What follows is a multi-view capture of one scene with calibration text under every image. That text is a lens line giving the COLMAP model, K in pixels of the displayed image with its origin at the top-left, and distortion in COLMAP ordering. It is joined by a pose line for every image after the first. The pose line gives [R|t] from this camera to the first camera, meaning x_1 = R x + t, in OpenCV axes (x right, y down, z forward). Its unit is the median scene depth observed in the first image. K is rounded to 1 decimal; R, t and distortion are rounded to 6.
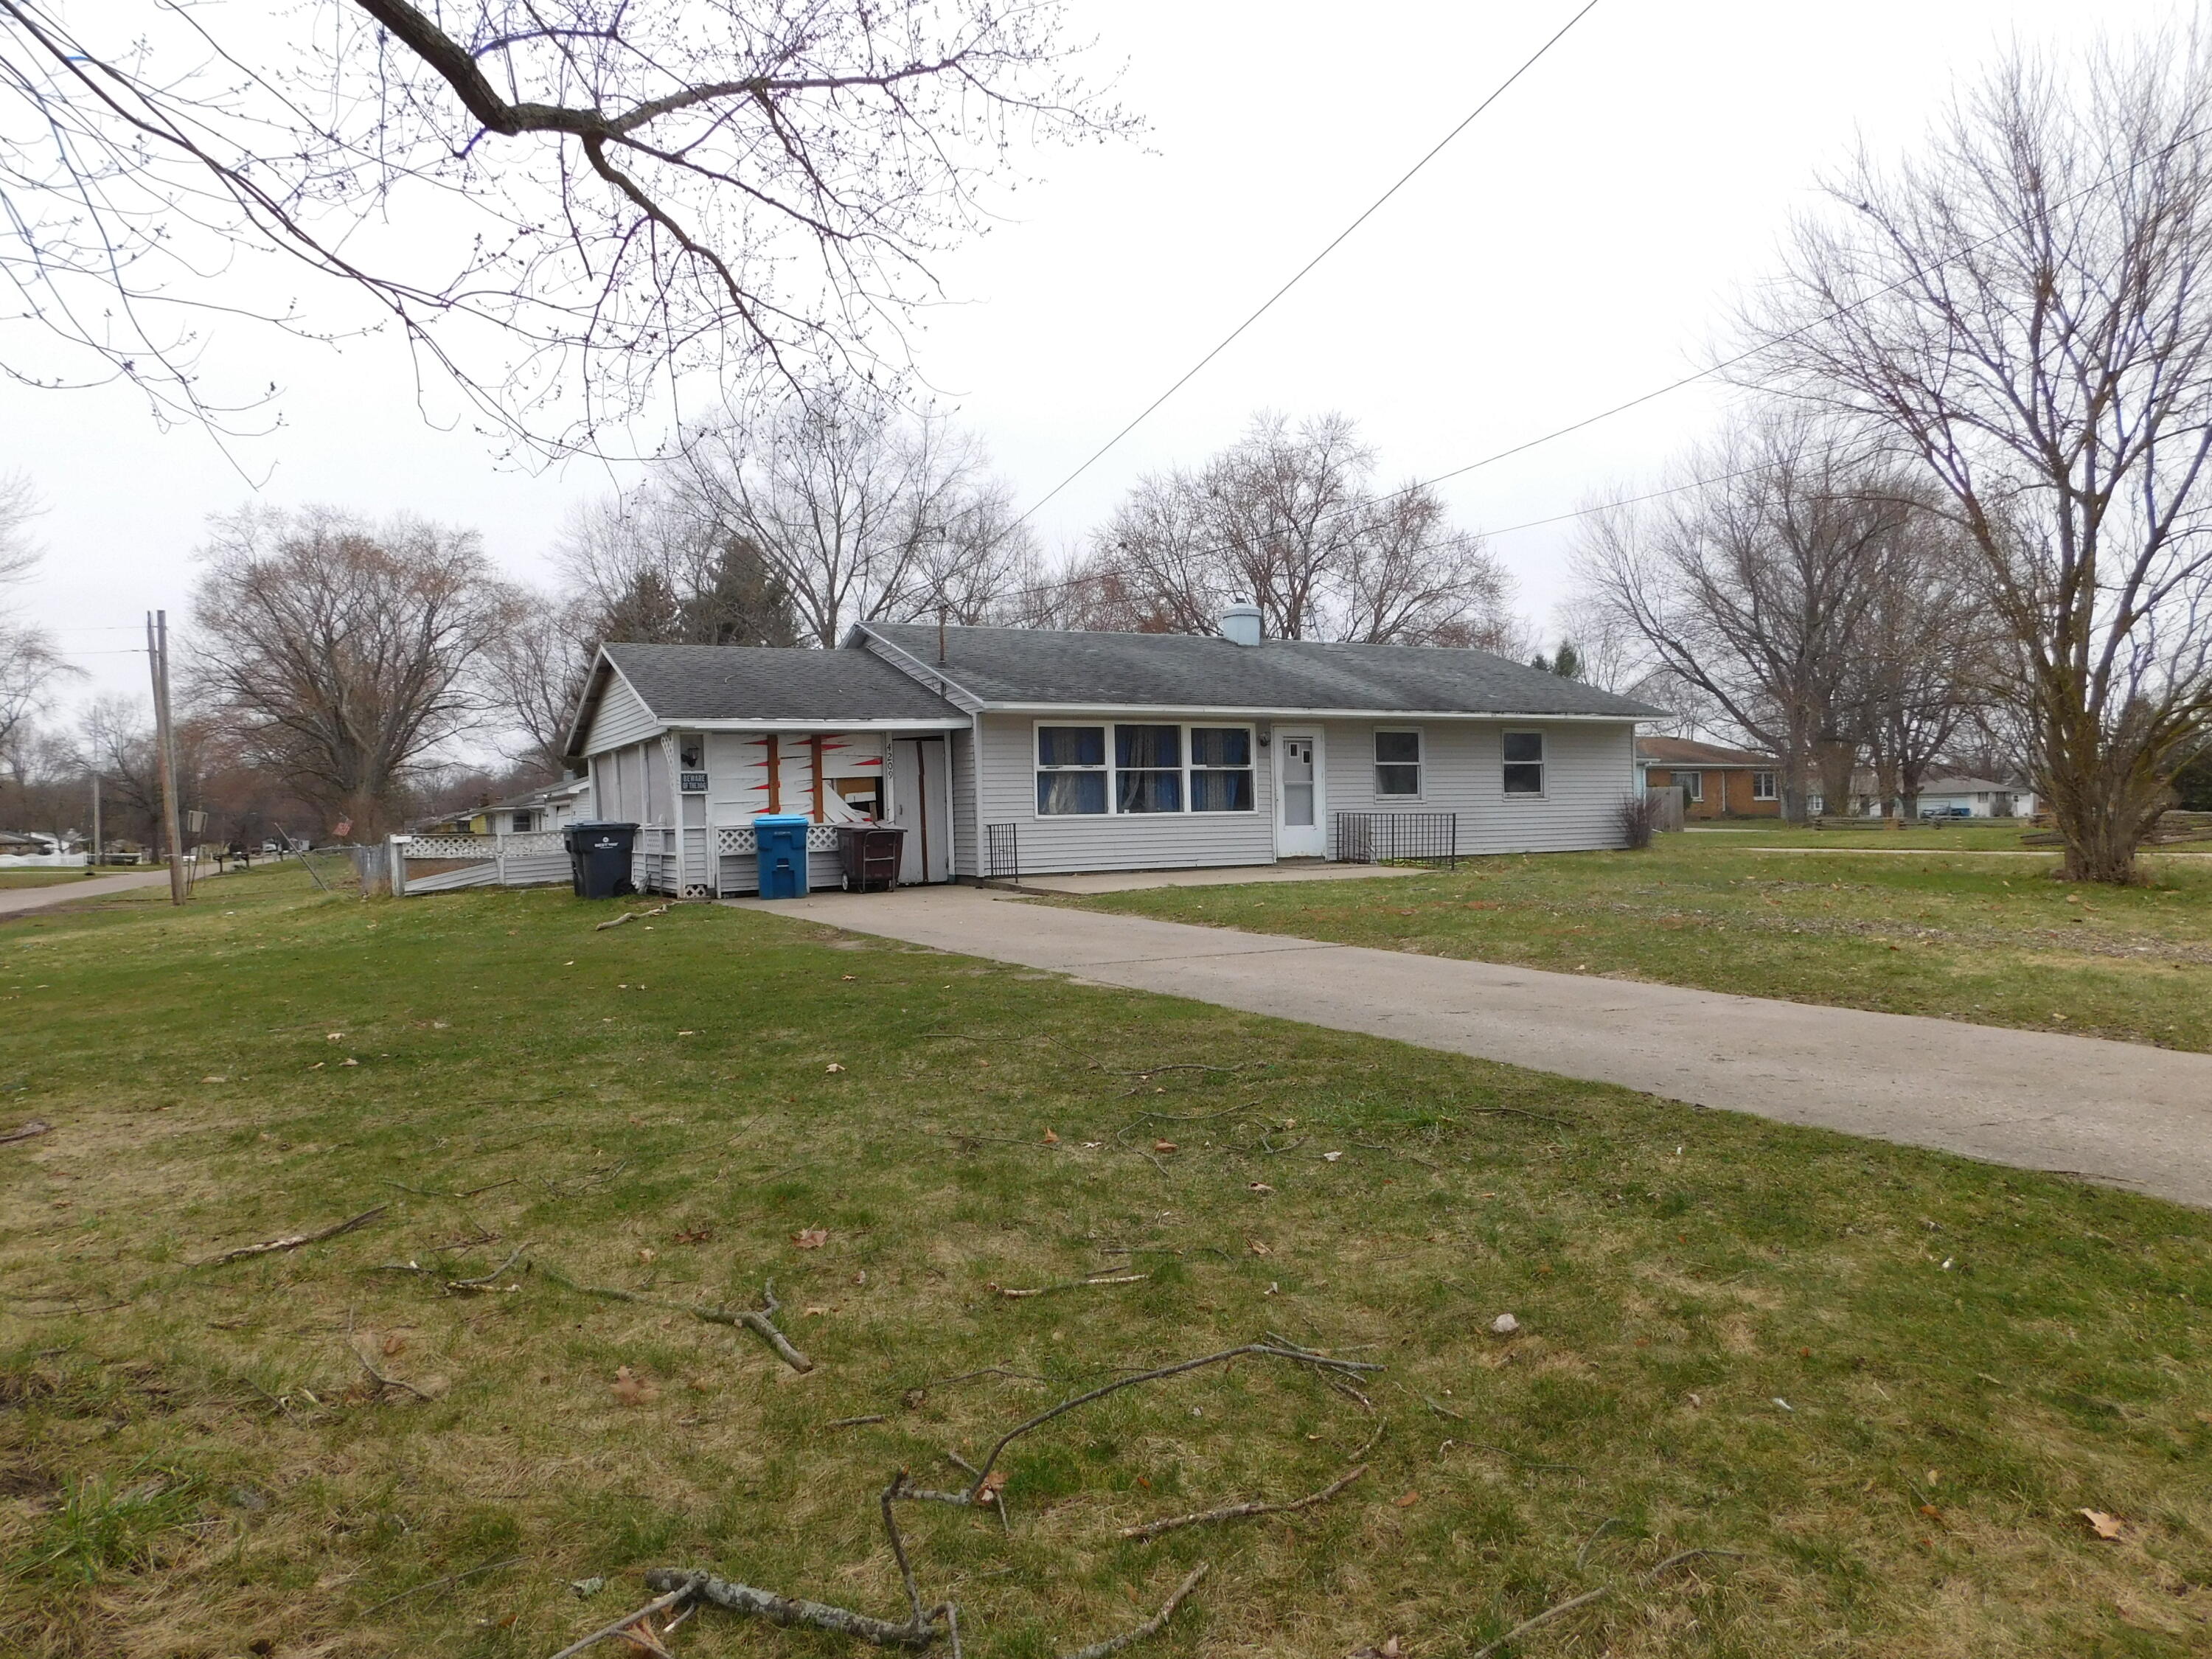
lens RADIAL K [[1453.2, 0, 1103.2], [0, 1453.2, 838.7], [0, 0, 1]] dist [-0.045972, 0.000701]
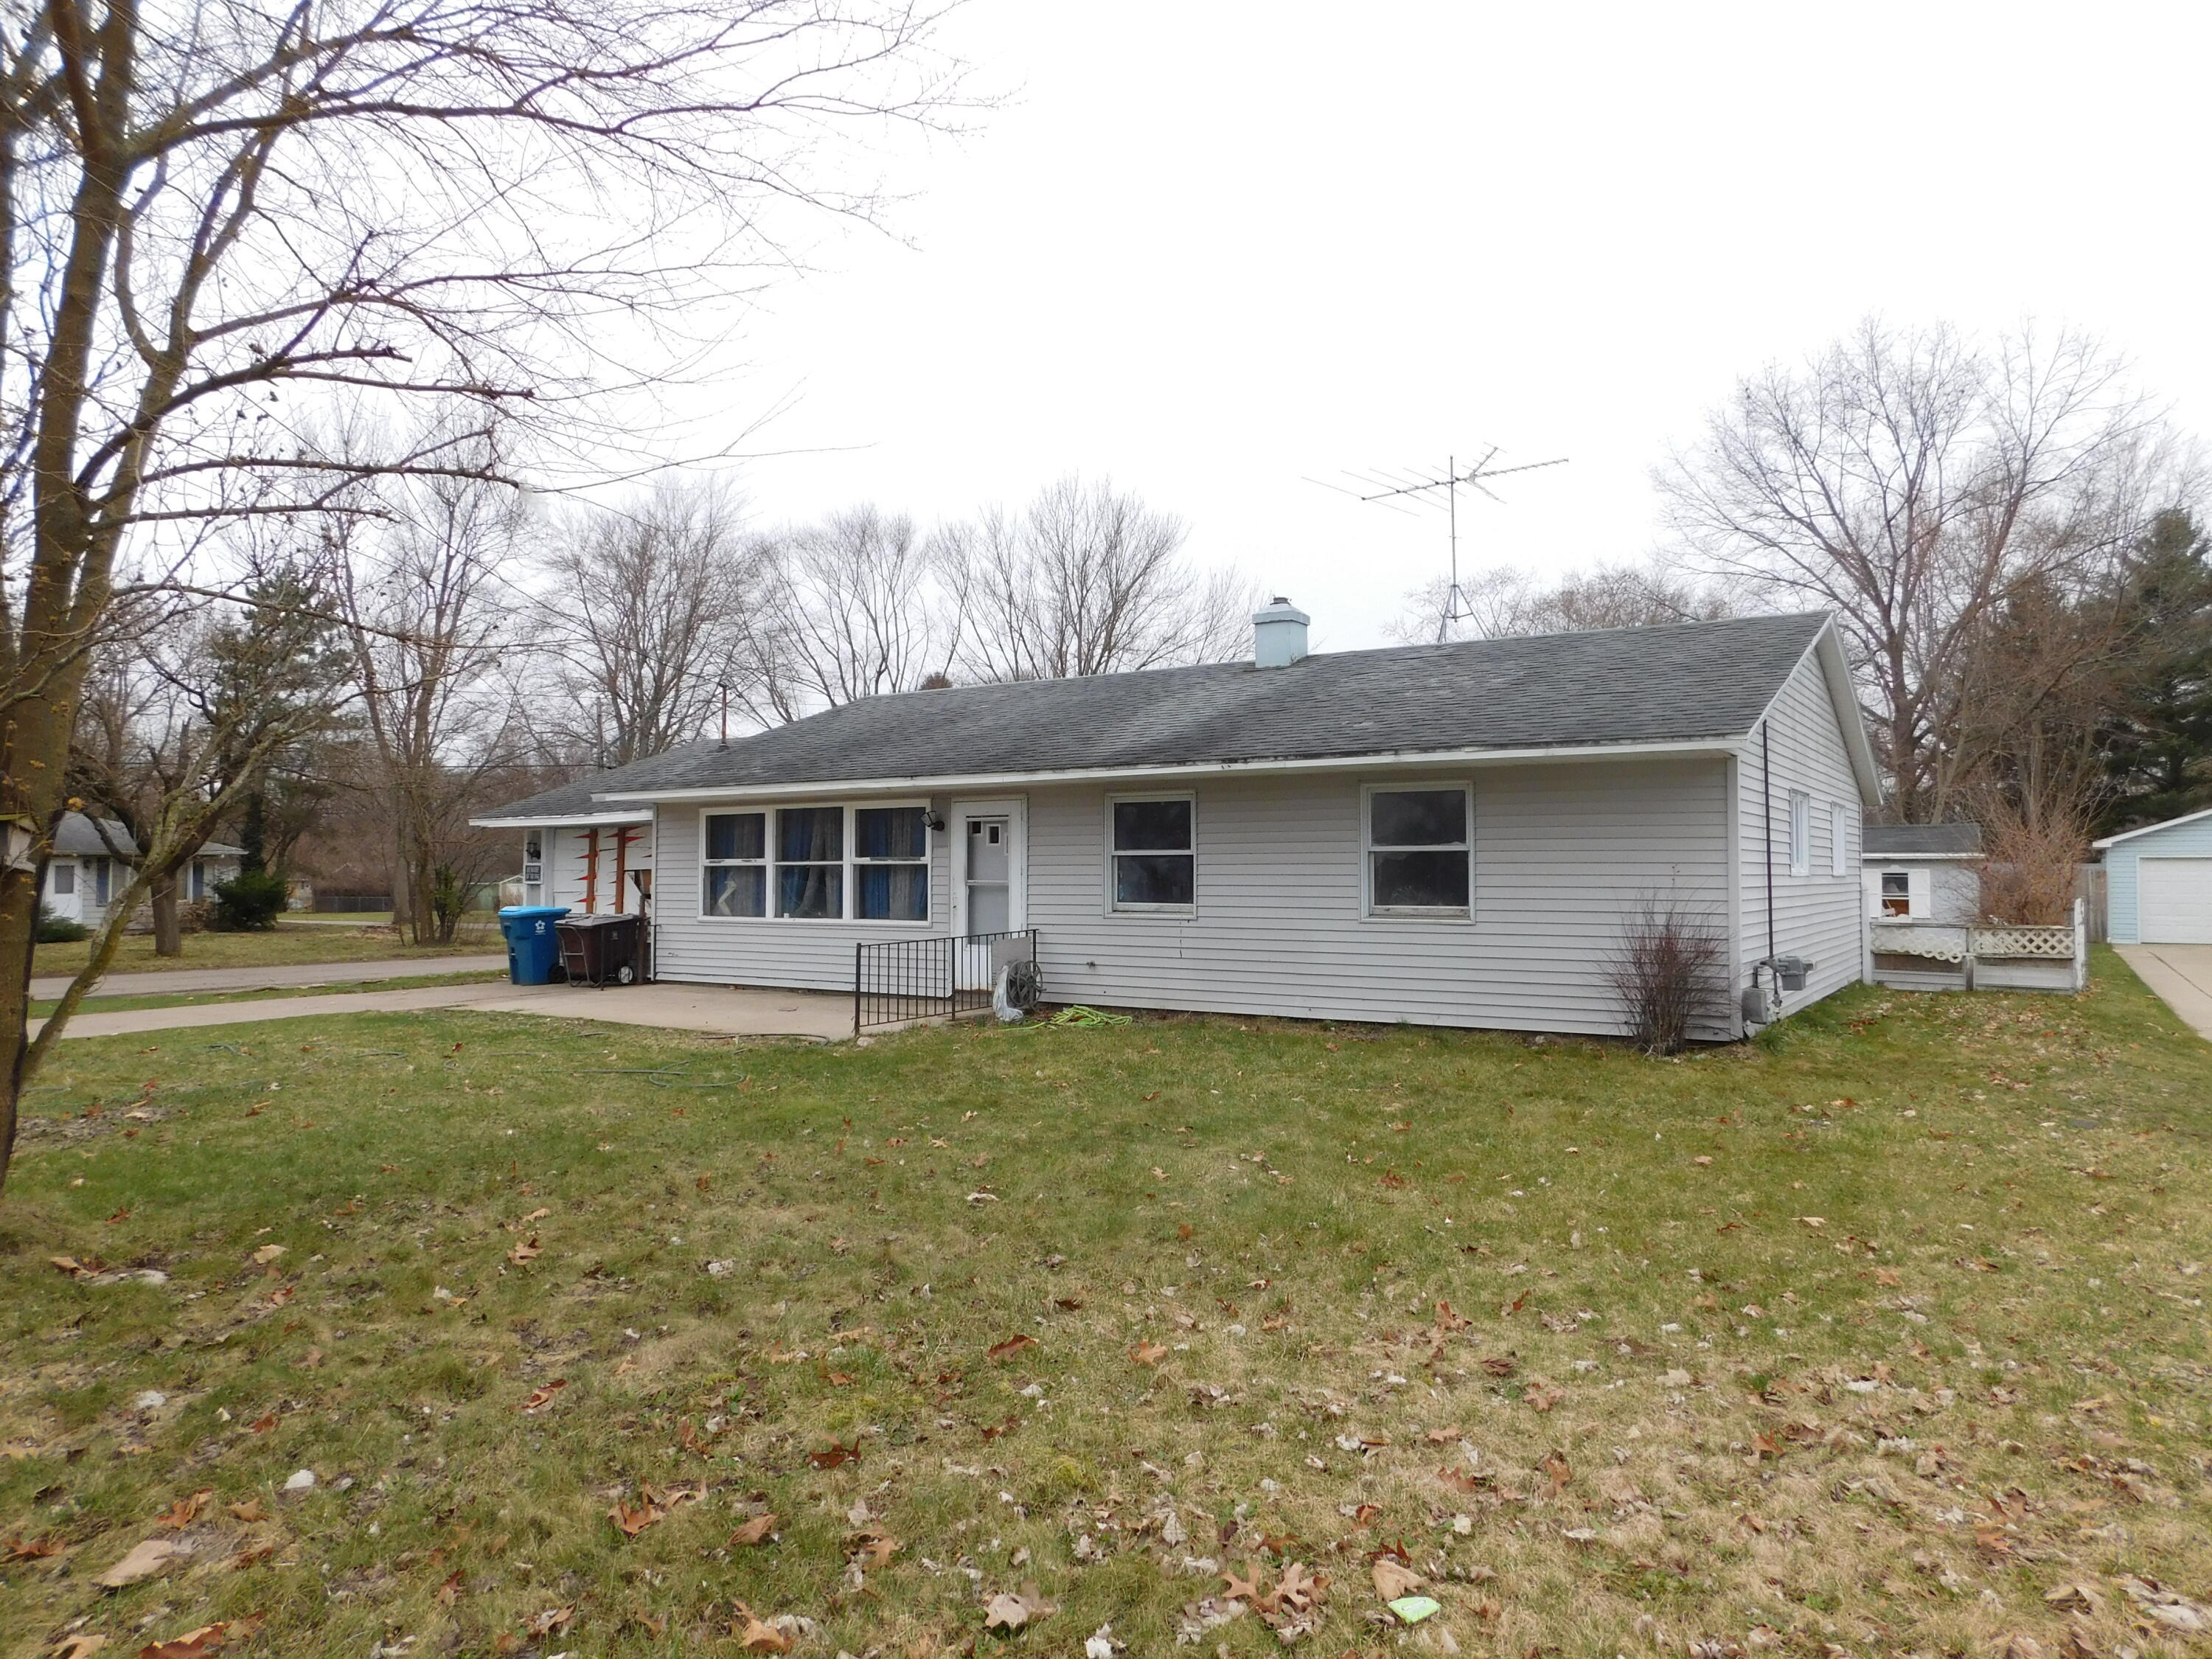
lens RADIAL K [[1453.2, 0, 1103.2], [0, 1453.2, 838.7], [0, 0, 1]] dist [-0.045972, 0.000701]
pose [[0.469417, 0.000009, -0.882977, 0.806855], [-0.021409, 0.999706, -0.011372, -0.055834], [0.882717, 0.024242, 0.469279, 0.769731]]
